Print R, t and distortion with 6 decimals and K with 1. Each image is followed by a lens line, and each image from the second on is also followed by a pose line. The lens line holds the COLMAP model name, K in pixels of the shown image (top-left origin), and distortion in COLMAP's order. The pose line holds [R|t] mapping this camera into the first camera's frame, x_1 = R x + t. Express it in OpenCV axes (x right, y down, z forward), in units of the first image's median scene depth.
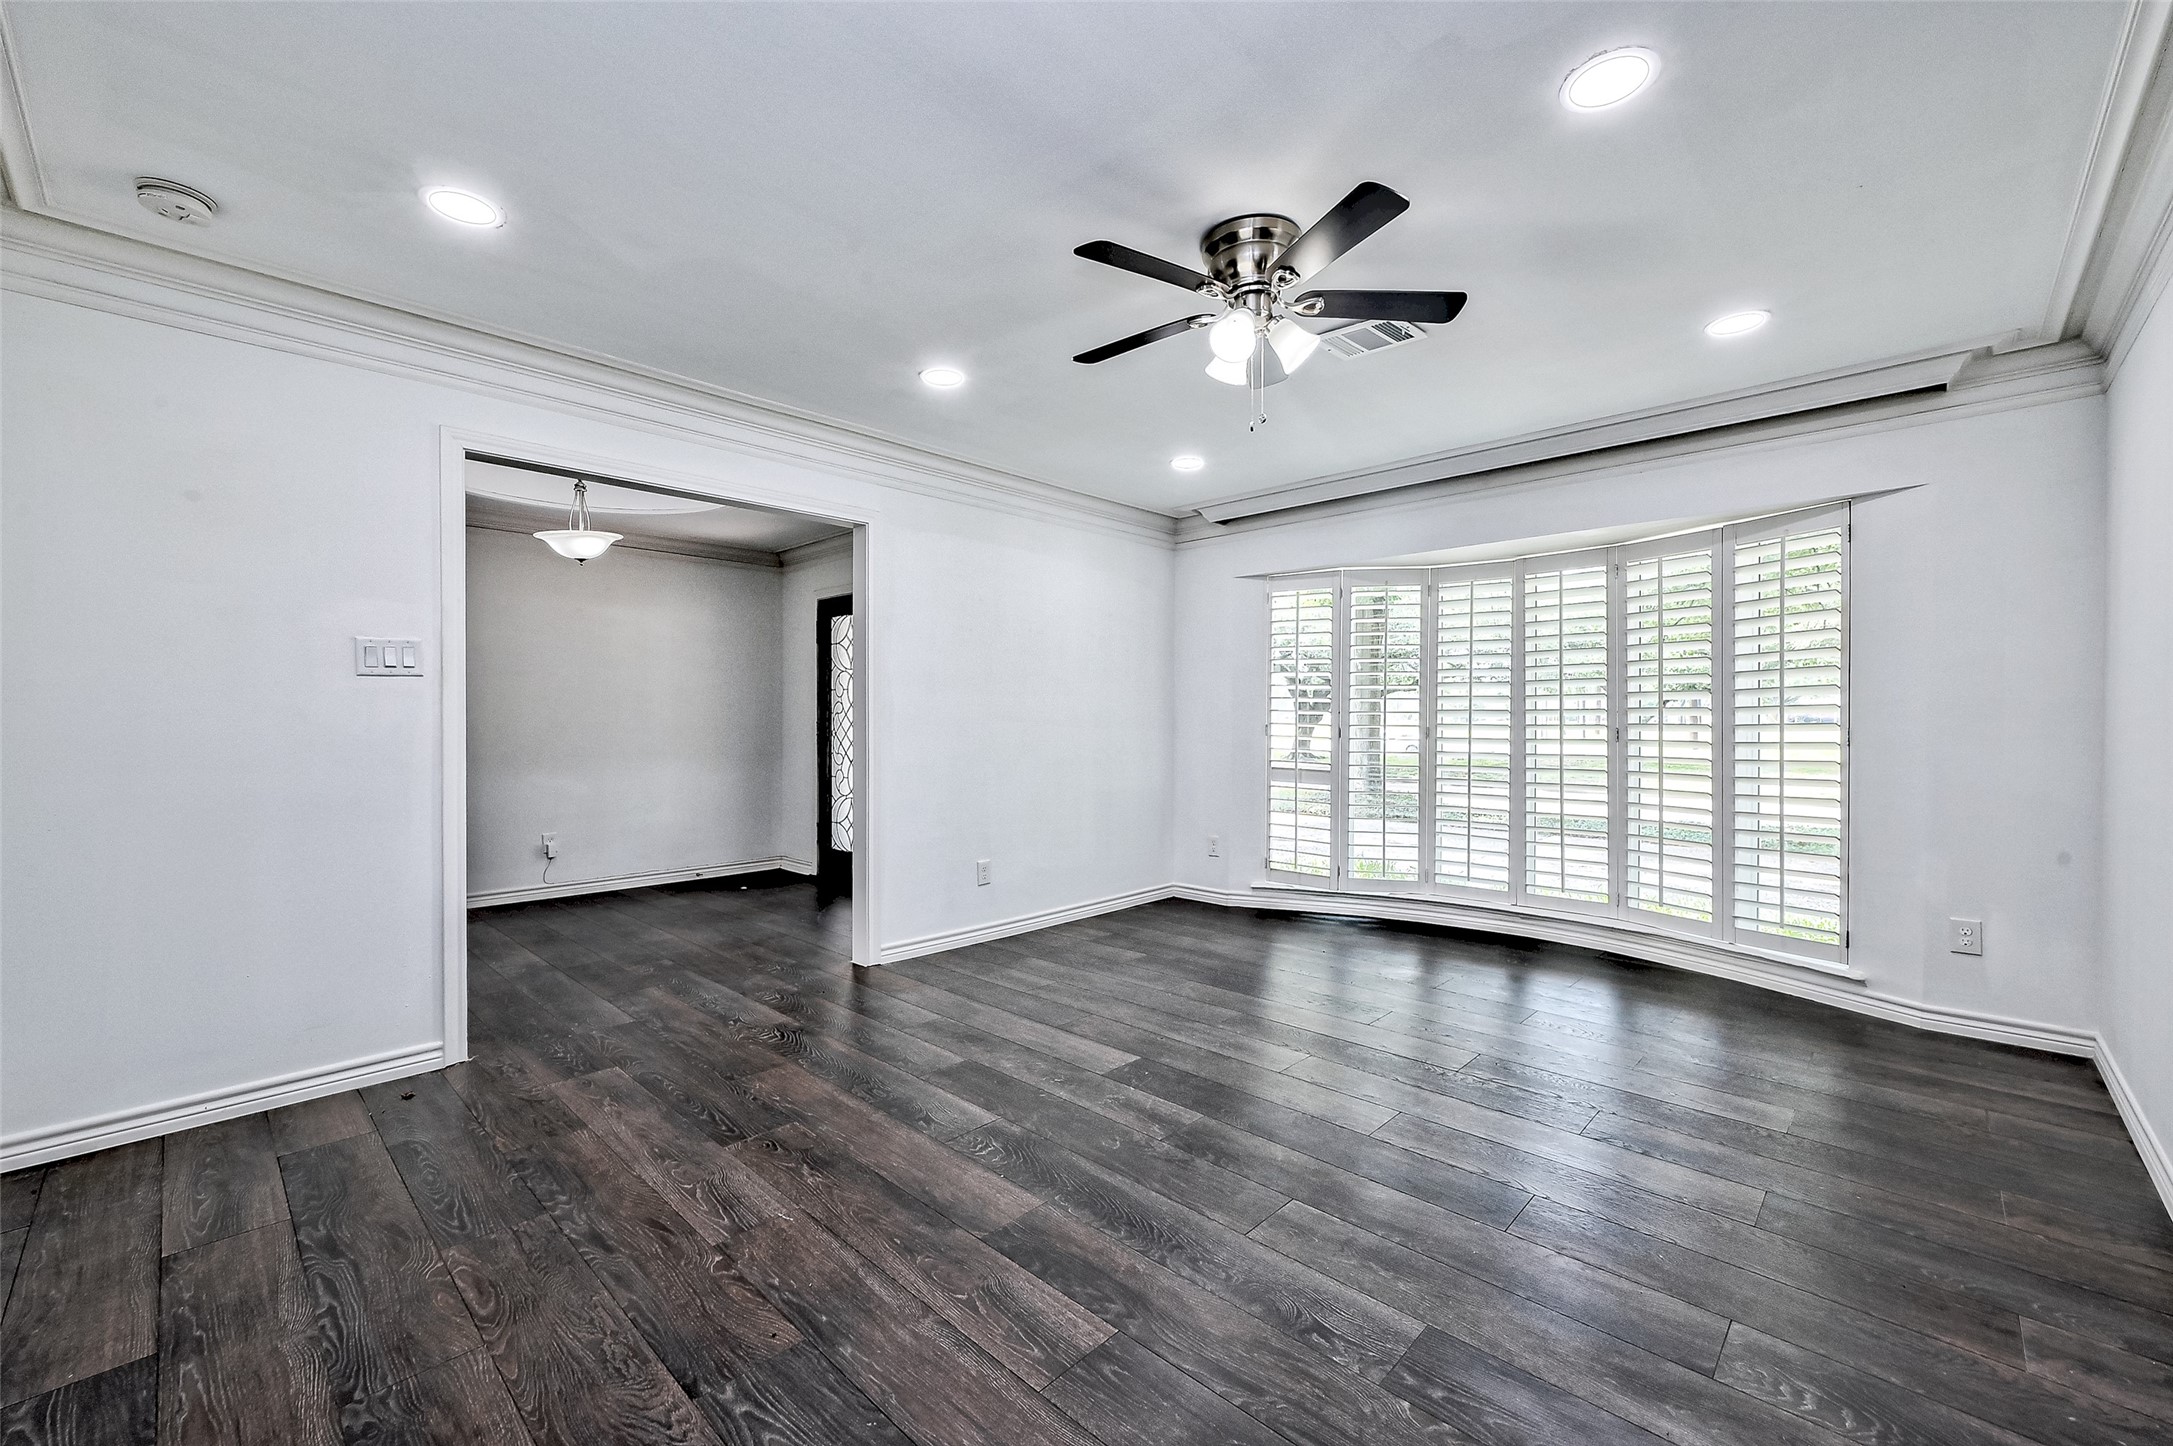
lens RADIAL K [[876.6, 0, 1087.1], [0, 876.6, 721.5], [0, 0, 1]] dist [-0.006357, -0.000242]
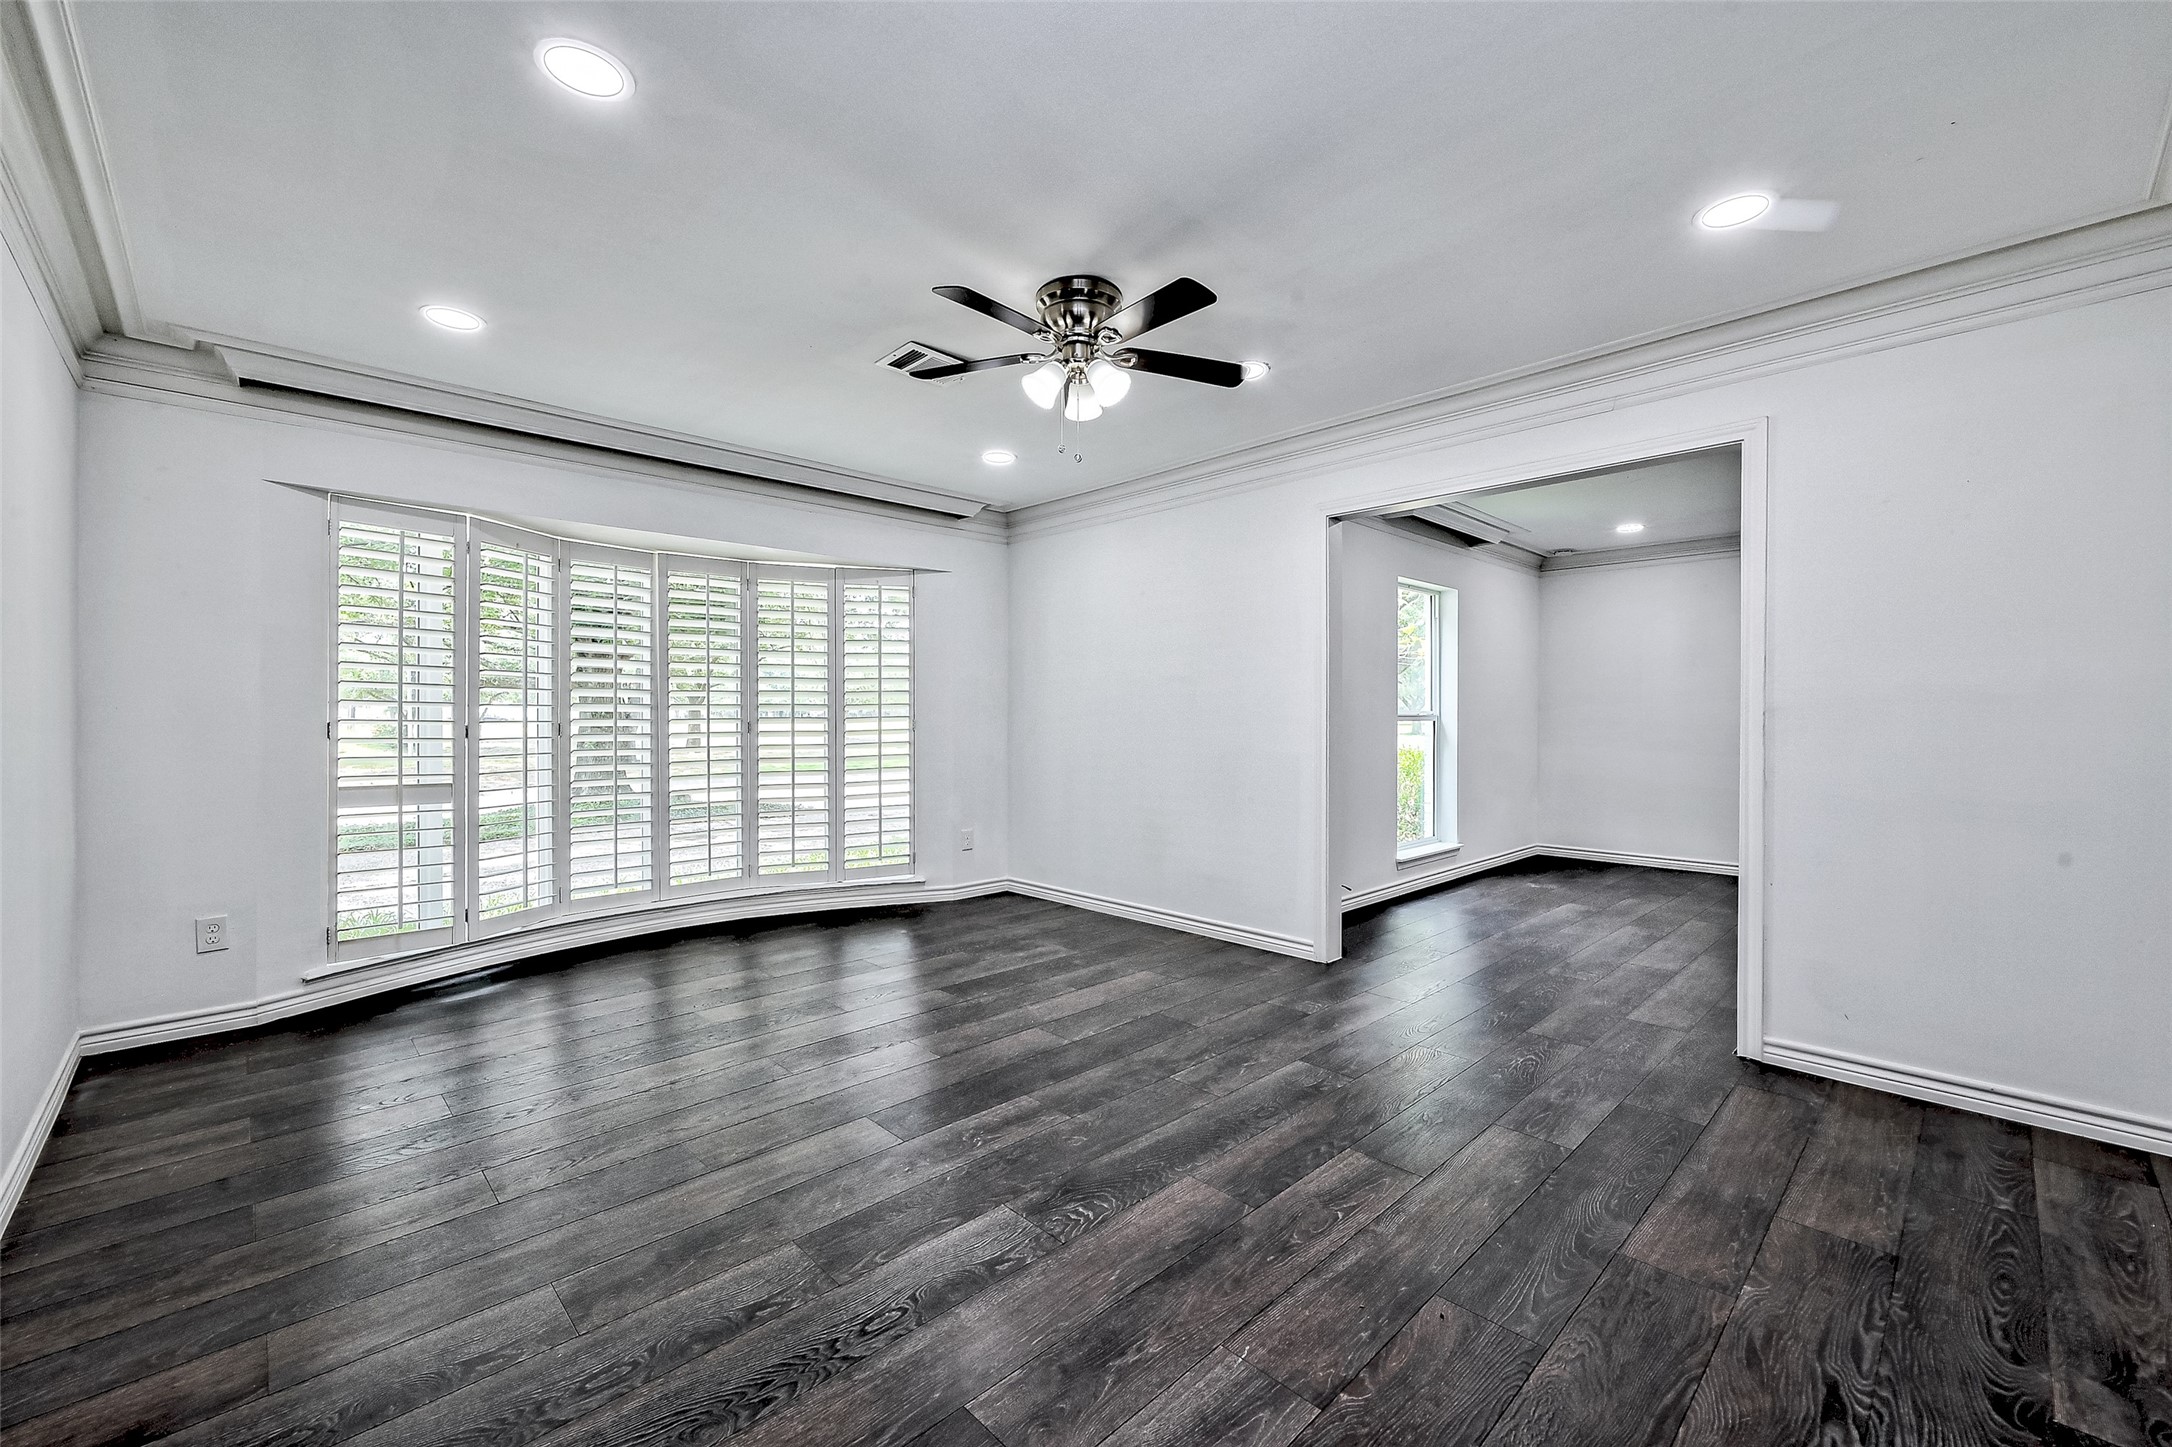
lens RADIAL K [[865.5, 0, 1090.8], [0, 865.5, 728.2], [0, 0, 1]] dist [-0.002125, 0.000727]
pose [[0.041071, -0.018632, 0.998982, -0.597330], [0.002448, 0.999825, 0.018547, -0.004346], [-0.999153, 0.001684, 0.041109, 0.592821]]
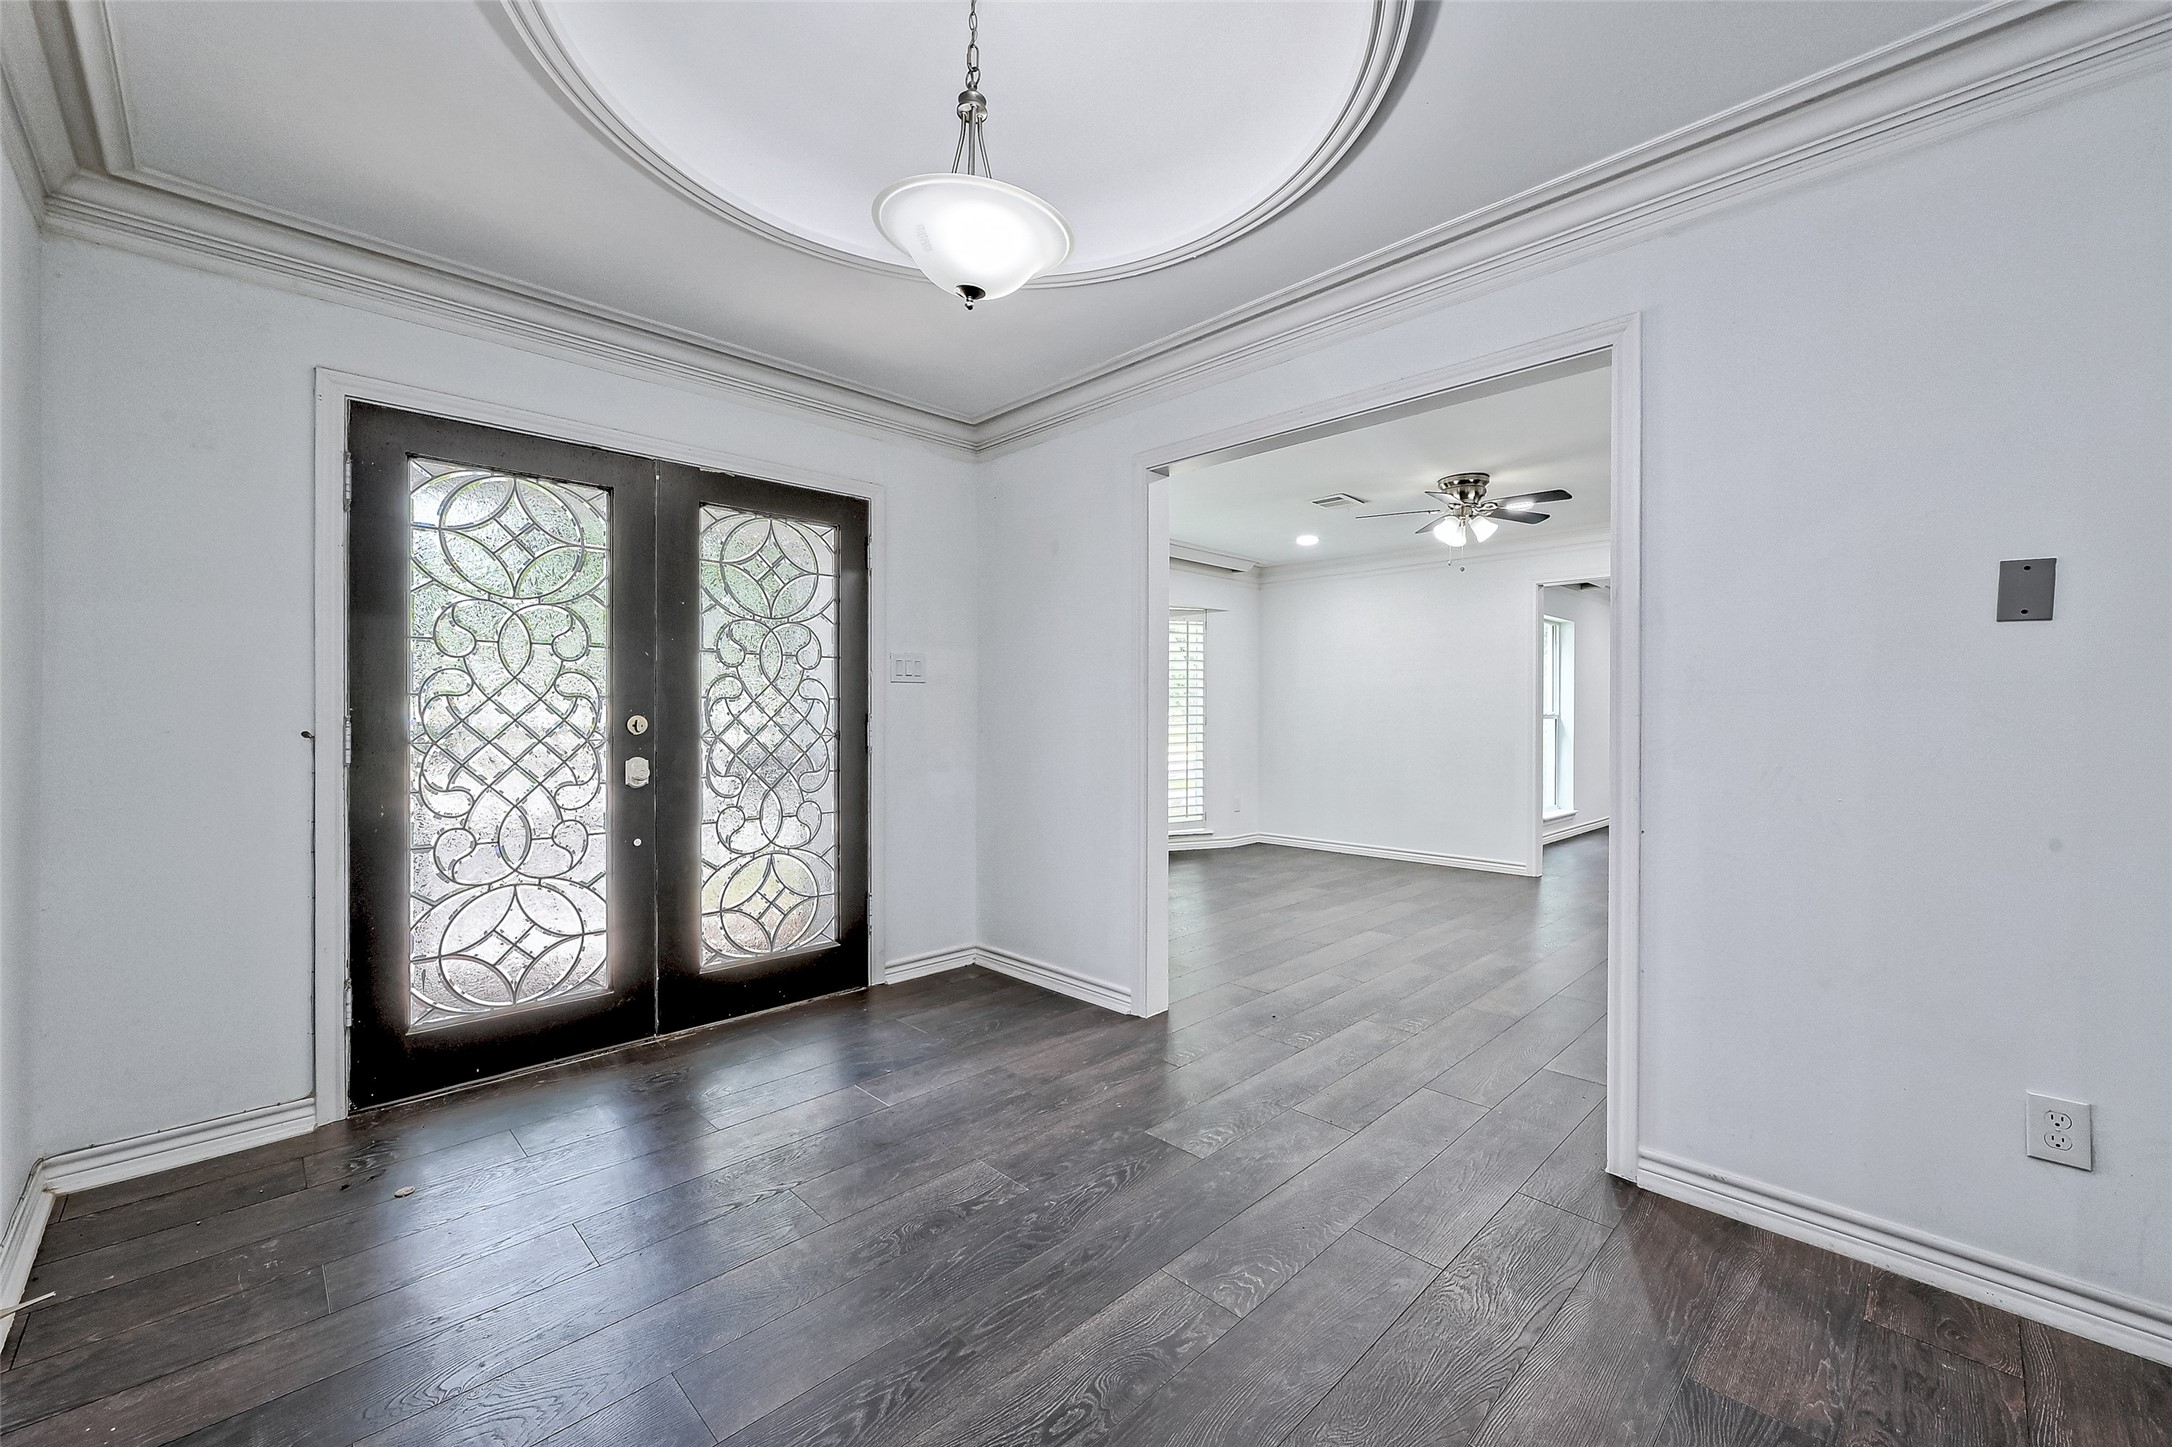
lens RADIAL K [[865.5, 0, 1101.6], [0, 865.5, 717.7], [0, 0, 1]] dist [-0.002125, 0.000727]
pose [[0.014752, -0.004868, 0.999879, -1.180847], [0.000106, 0.999988, 0.004867, -0.000983], [-0.999891, 0.000035, 0.014753, 1.157660]]
